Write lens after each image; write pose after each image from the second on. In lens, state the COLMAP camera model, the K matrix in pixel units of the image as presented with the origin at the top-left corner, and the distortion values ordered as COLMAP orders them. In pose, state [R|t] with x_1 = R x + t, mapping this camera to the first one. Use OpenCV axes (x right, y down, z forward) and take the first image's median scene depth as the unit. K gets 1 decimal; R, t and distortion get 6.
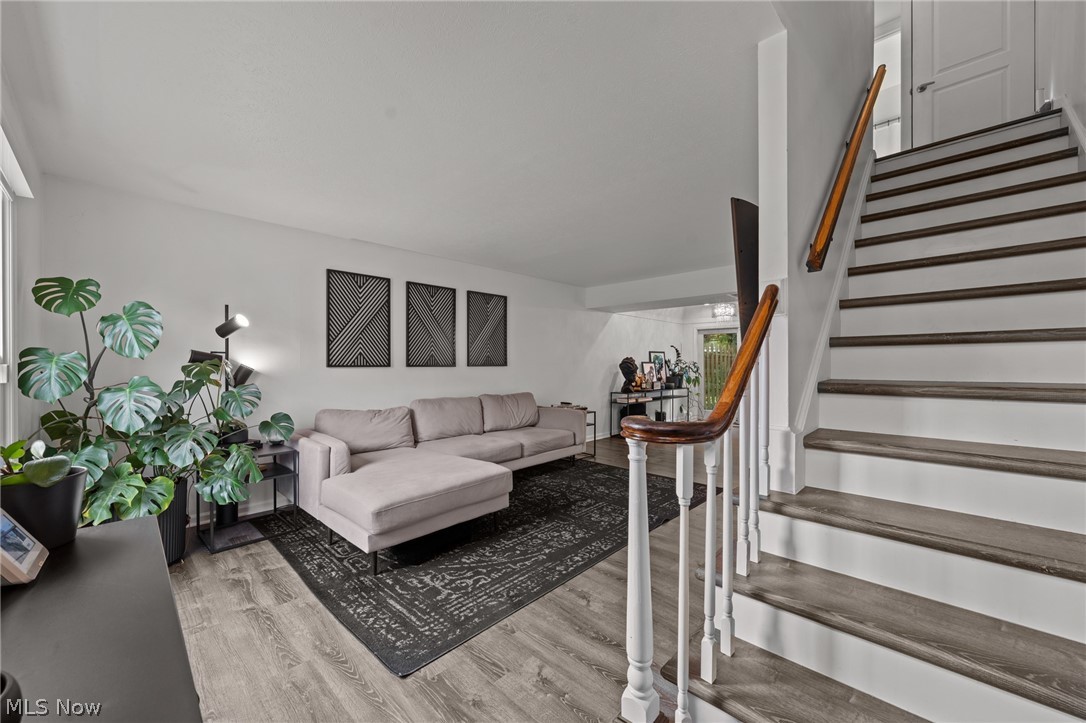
lens RADIAL K [[420.6, 0, 547.1], [0, 420.6, 363.1], [0, 0, 1]] dist [-0.000824, -0.000182]
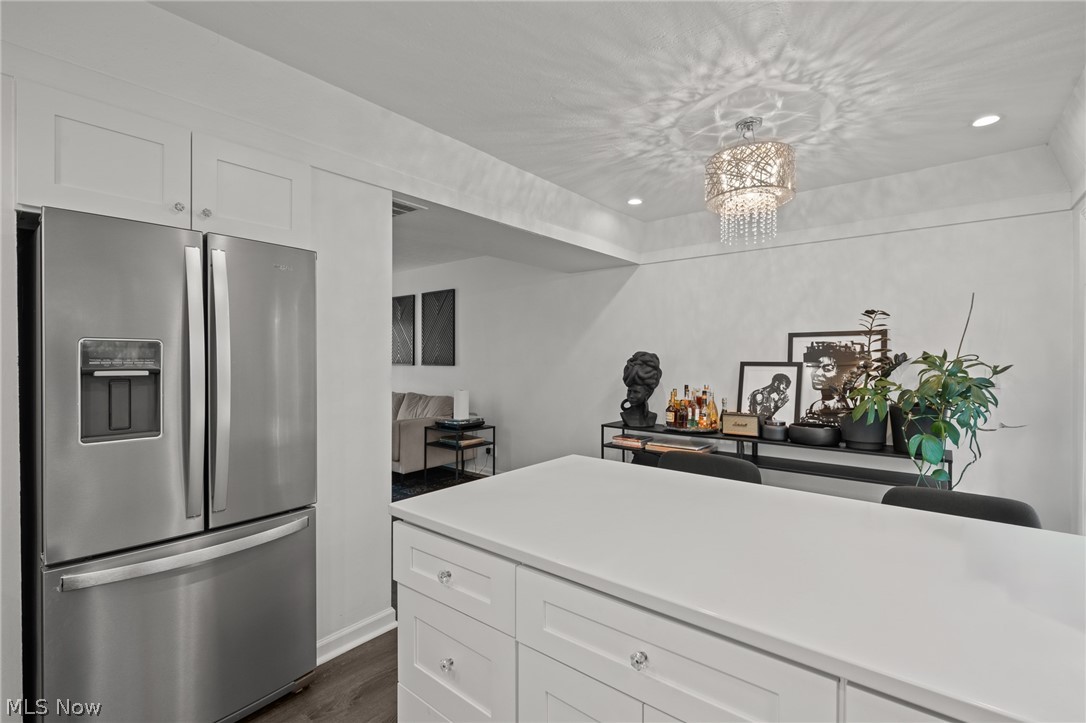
lens RADIAL K [[474.3, 0, 545.2], [0, 474.3, 360.0], [0, 0, 1]] dist [0.001074, 0.000186]
pose [[0.080696, 0.005967, -0.996721, 1.649287], [0.001370, 0.999980, 0.006097, -0.019563], [0.996738, -0.001858, 0.080686, 1.963556]]
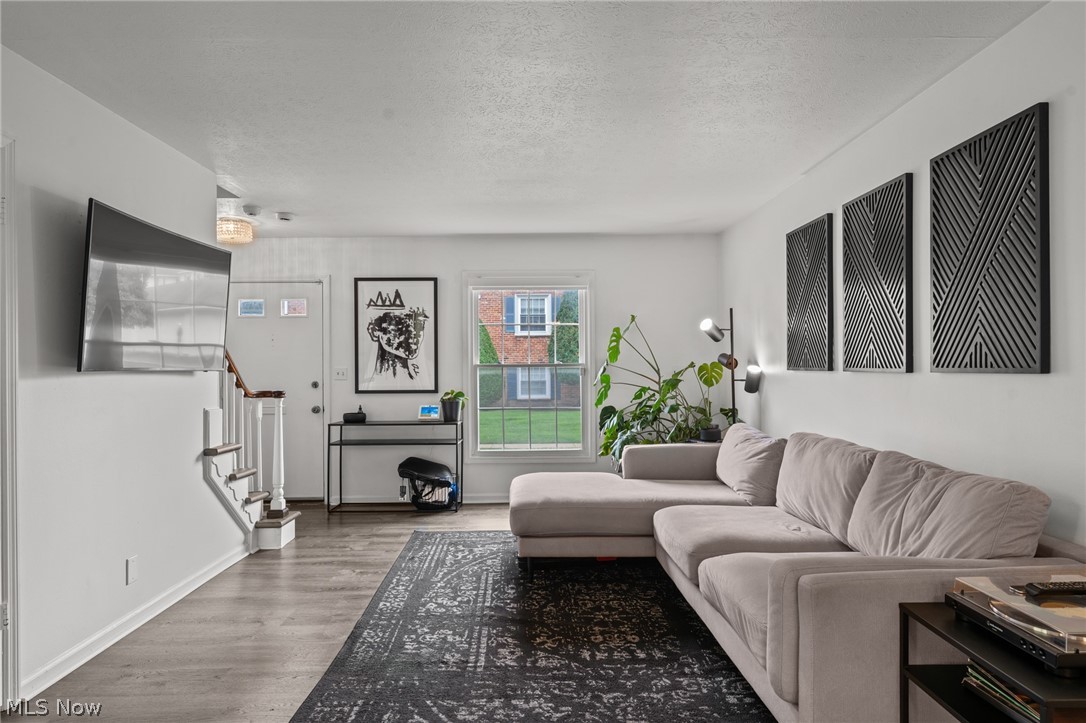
lens RADIAL K [[659.6, 0, 543.0], [0, 659.6, 361.5], [0, 0, 1]] dist [0.005111, 0.001798]
pose [[-0.712069, 0.000954, -0.702108, 0.715772], [0.009170, 0.999926, -0.007941, 0.000380], [0.702049, -0.012093, -0.712026, 1.890982]]
